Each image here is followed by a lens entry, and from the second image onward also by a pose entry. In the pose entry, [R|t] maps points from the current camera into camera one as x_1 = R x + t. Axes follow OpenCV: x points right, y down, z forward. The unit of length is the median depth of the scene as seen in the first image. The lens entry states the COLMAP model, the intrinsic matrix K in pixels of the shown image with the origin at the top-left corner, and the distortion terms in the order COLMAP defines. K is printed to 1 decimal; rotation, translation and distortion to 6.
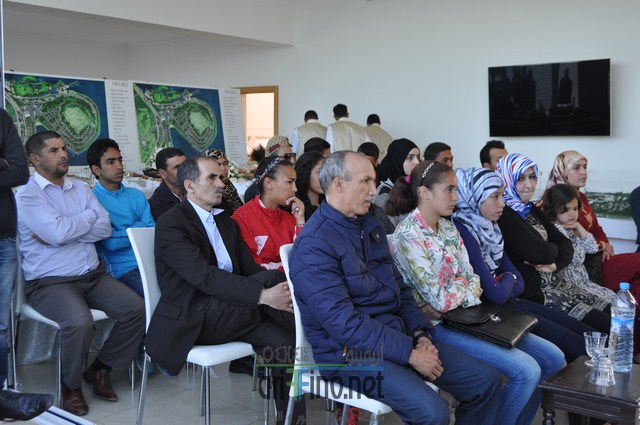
lens RADIAL K [[772.2, 0, 319.8], [0, 772.2, 211.7], [0, 0, 1]] dist [-0.000360, 0.000000]
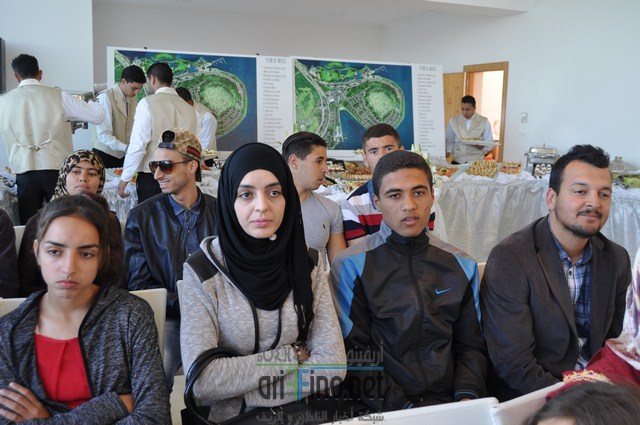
lens RADIAL K [[746.6, 0, 320.1], [0, 746.6, 213.3], [0, 0, 1]] dist [-0.038339, 0.000000]
pose [[0.888587, 0.065301, -0.454036, 0.175647], [-0.054468, 0.997833, 0.036913, -0.022333], [0.455462, -0.008070, 0.890219, 0.238742]]
